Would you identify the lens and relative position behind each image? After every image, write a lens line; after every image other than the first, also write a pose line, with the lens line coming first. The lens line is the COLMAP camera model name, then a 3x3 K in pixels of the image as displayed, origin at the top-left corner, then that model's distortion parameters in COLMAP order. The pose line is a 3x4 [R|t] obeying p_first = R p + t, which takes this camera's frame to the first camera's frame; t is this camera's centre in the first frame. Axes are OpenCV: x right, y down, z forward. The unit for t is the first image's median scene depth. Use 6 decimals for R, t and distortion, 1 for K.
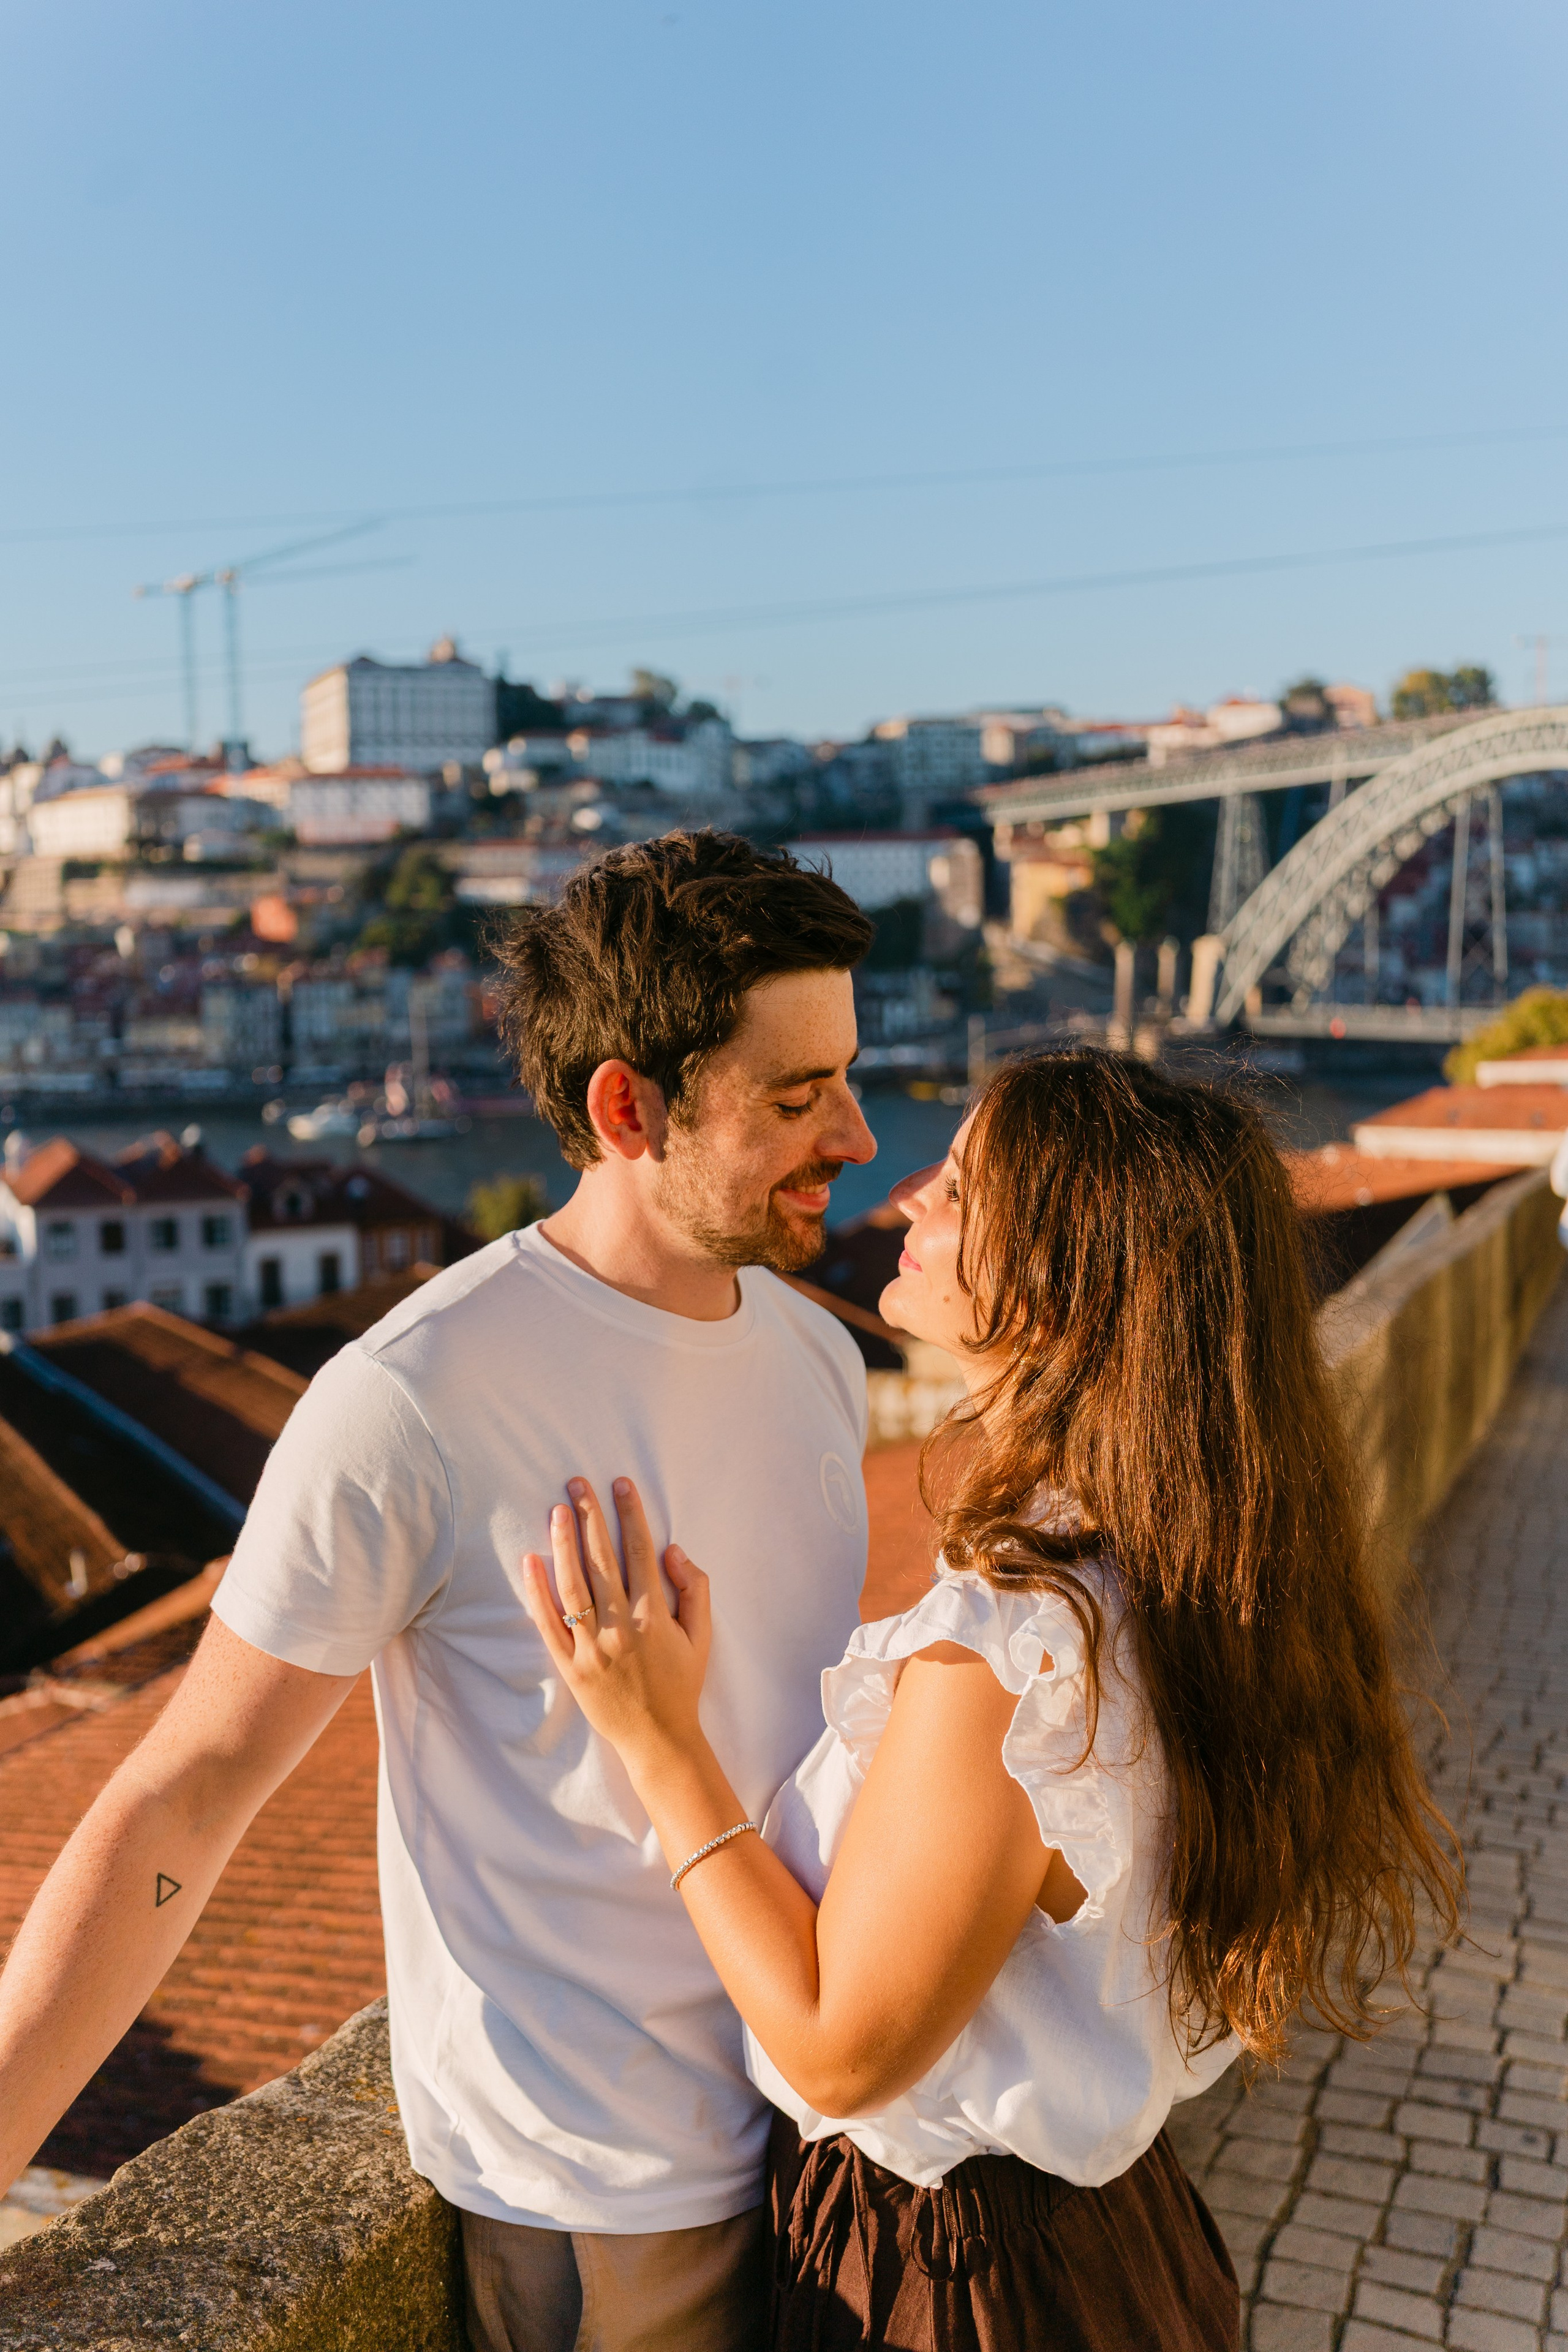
lens RADIAL K [[2277.8, 0, 783.3], [0, 2277.8, 1169.6], [0, 0, 1]] dist [-0.000293, 0.004689]
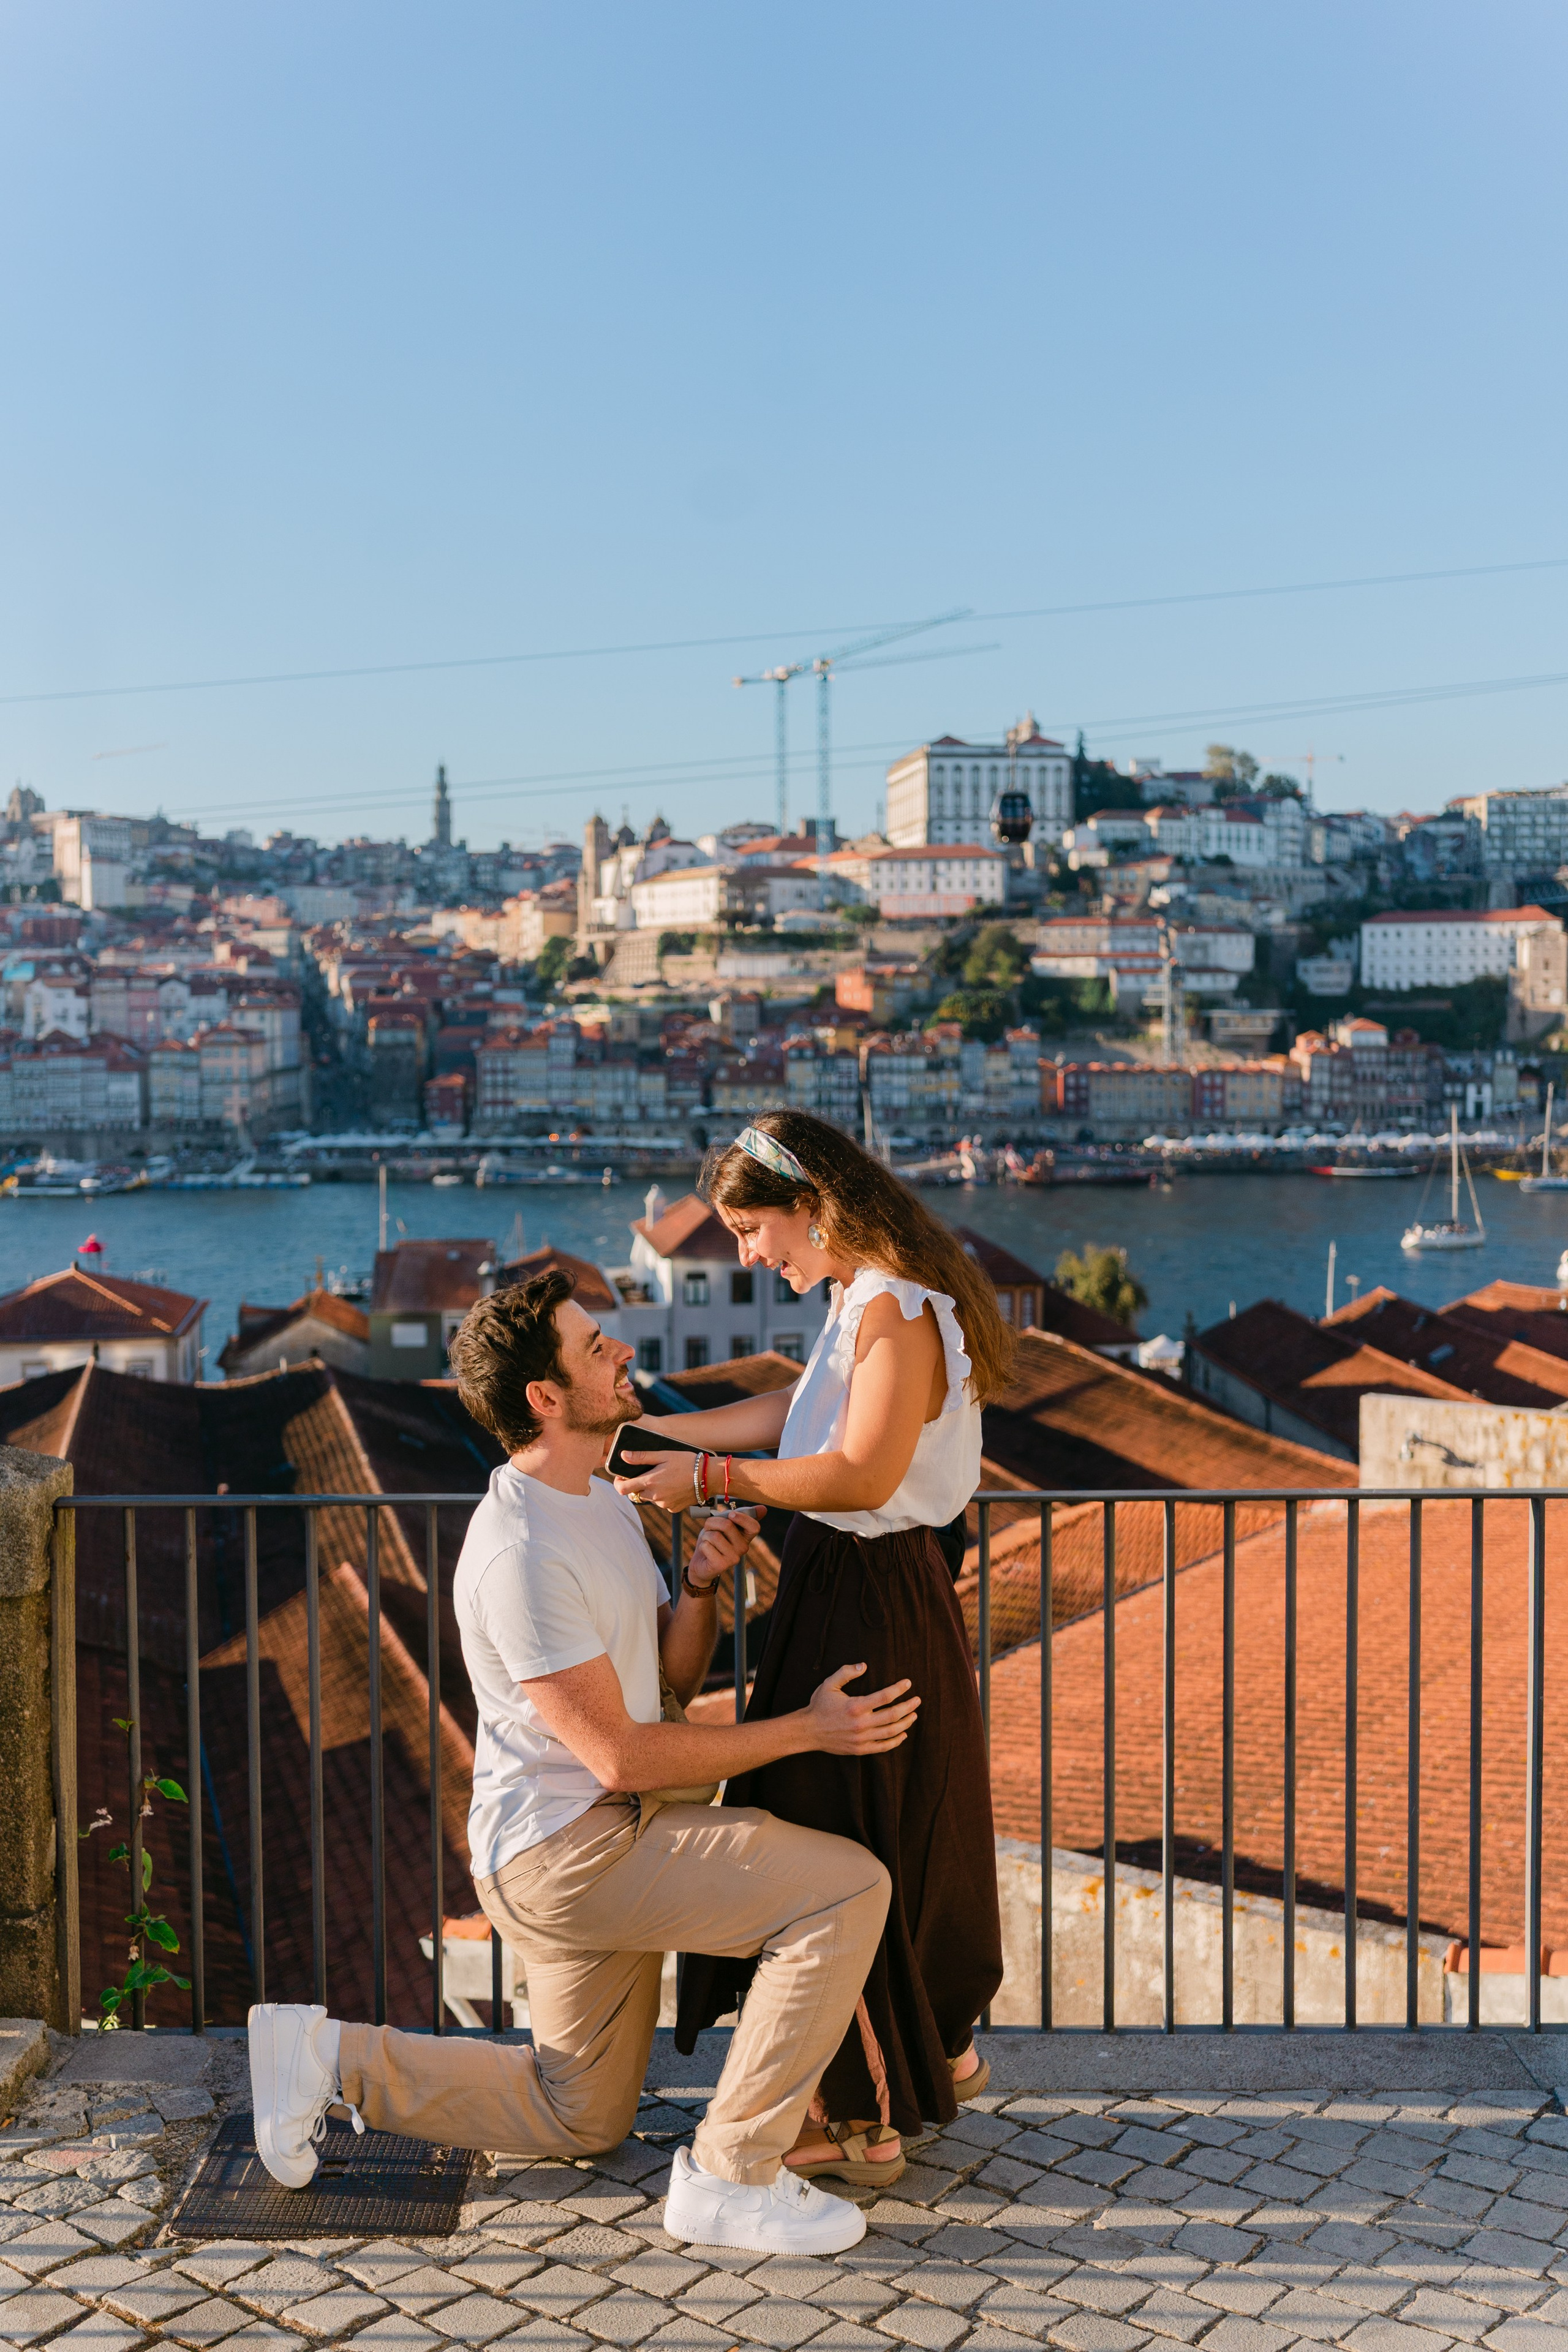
lens RADIAL K [[2277.8, 0, 783.3], [0, 2277.8, 1169.6], [0, 0, 1]] dist [-0.000293, 0.004689]
pose [[0.971651, 0.028874, -0.234652, -0.009014], [-0.036423, 0.998947, -0.027902, 0.001233], [0.233599, 0.035657, 0.971679, -0.013741]]
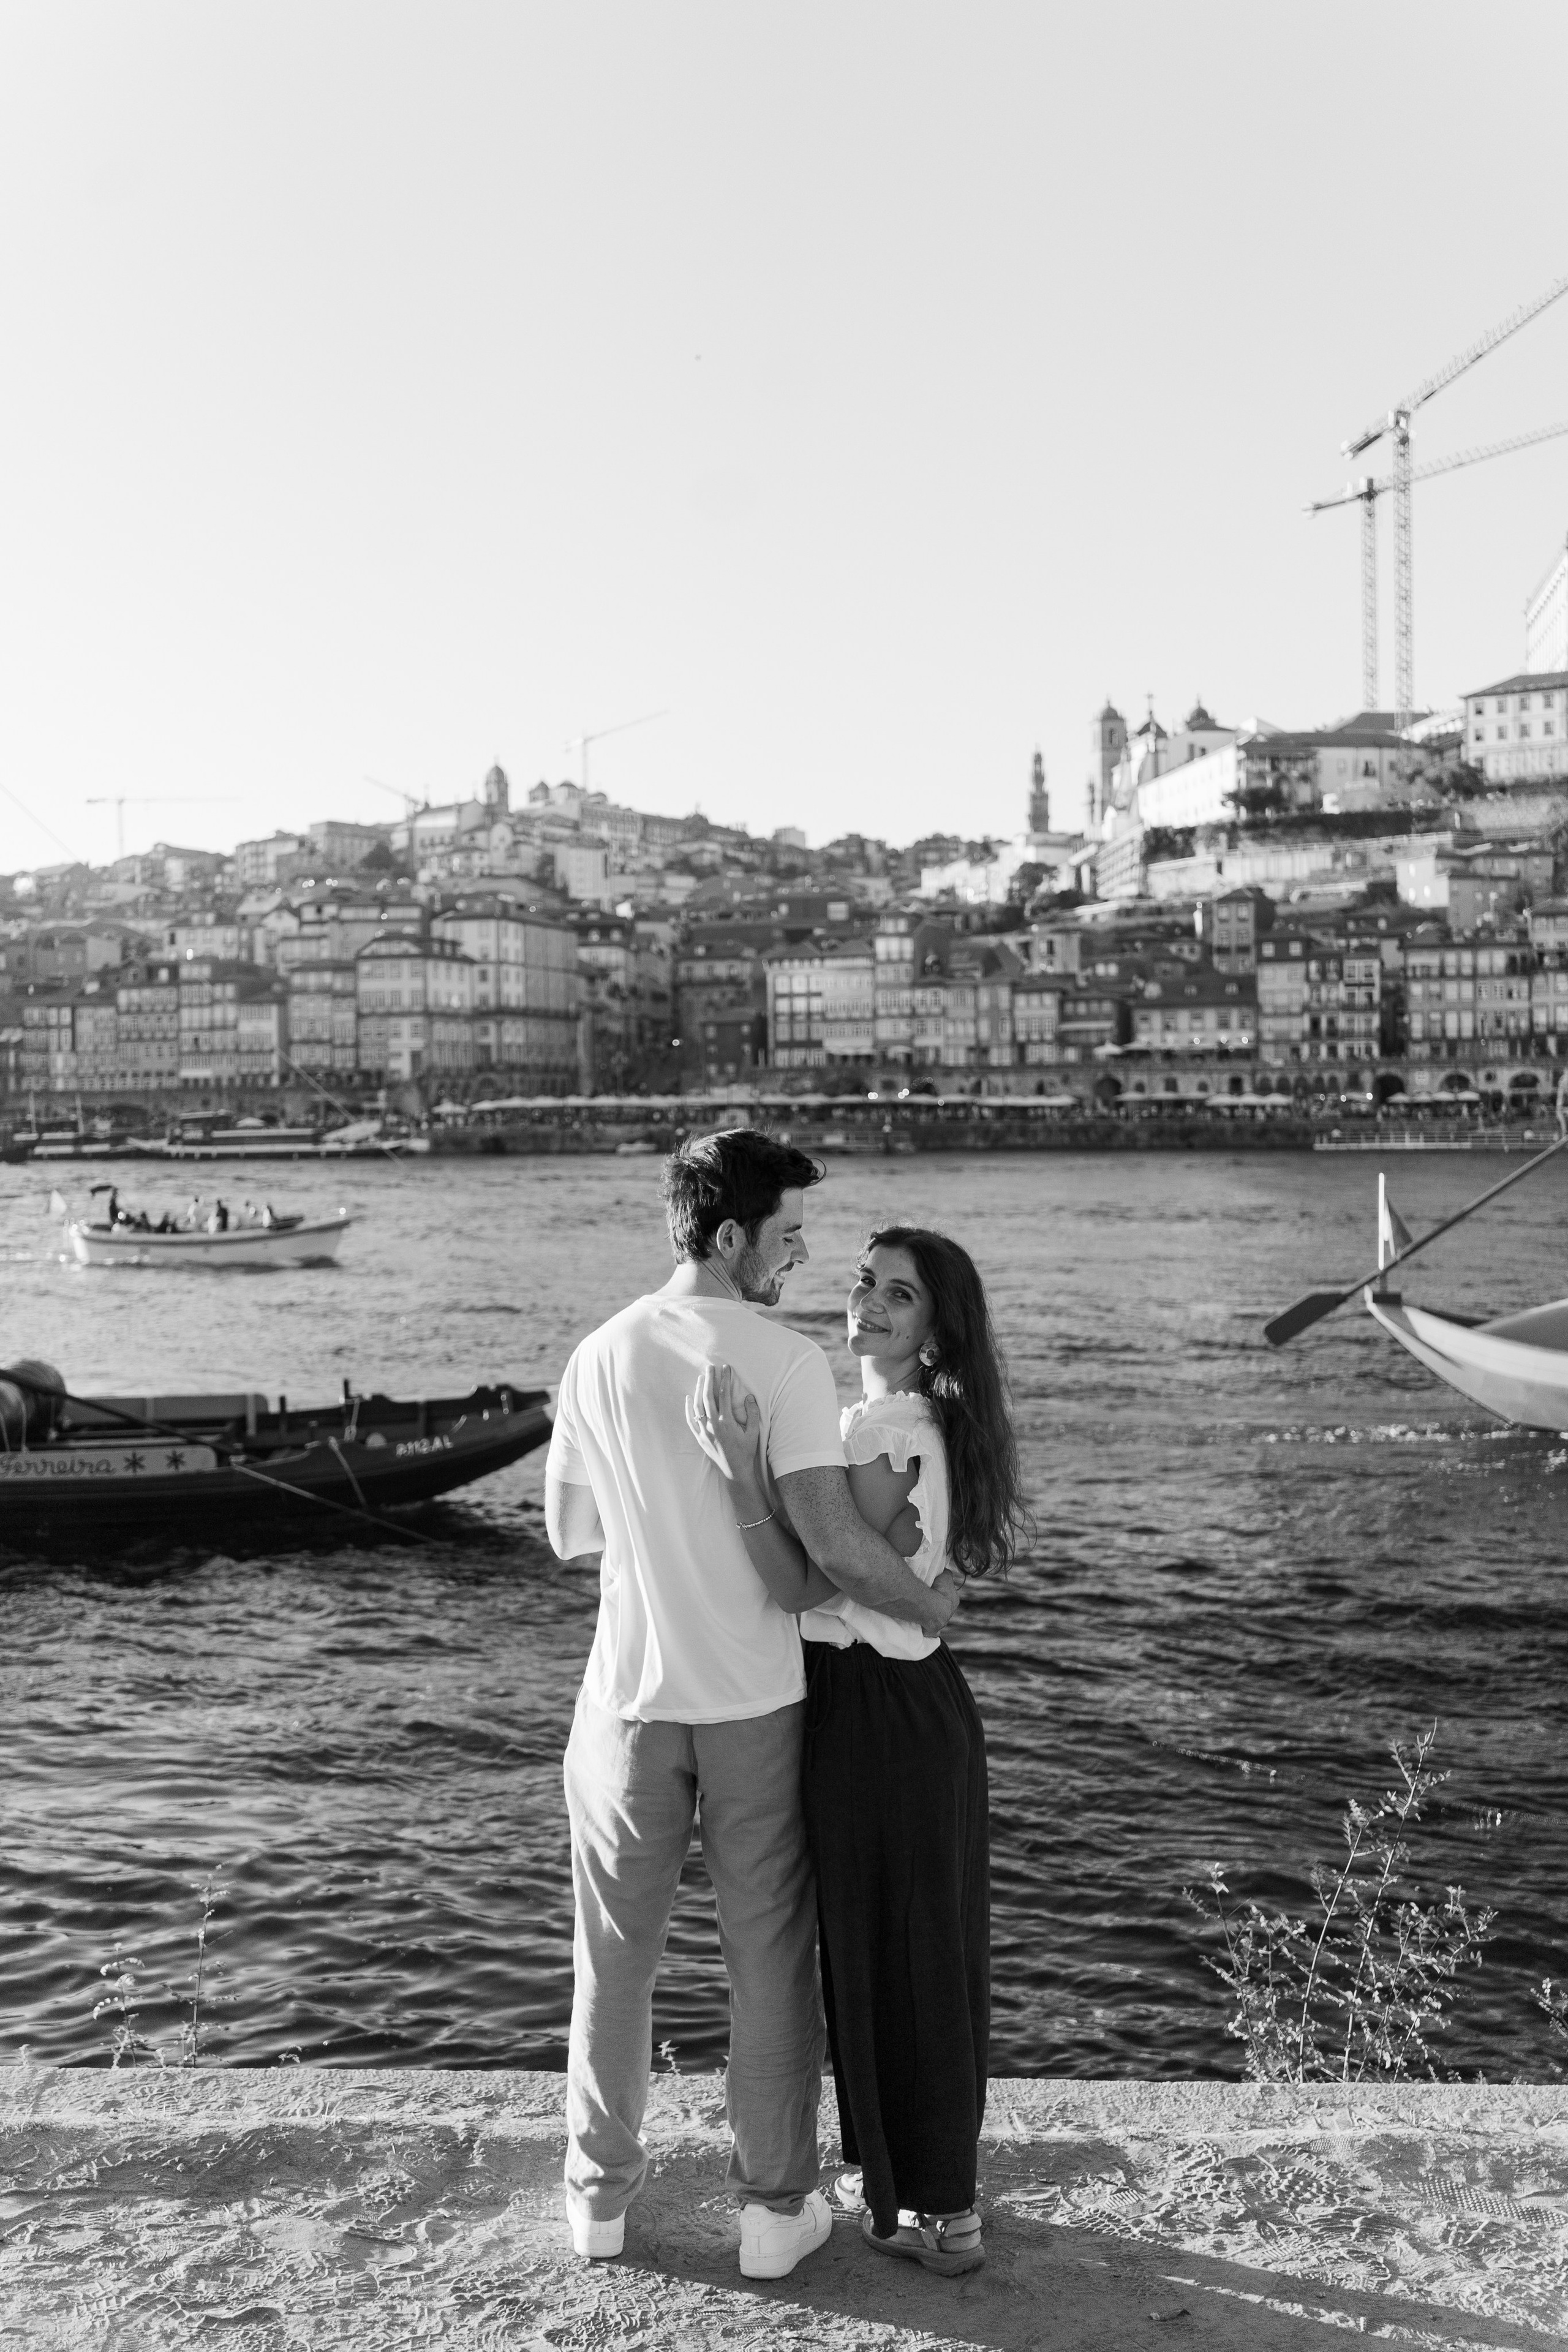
lens RADIAL K [[2239.4, 0, 781.7], [0, 2239.4, 1171.3], [0, 0, 1]] dist [0.001110, 0.000156]
pose [[0.839431, 0.019358, -0.543121, -0.030149], [-0.058567, 0.996768, -0.054991, 0.017419], [0.540301, 0.077970, 0.837852, 0.387686]]
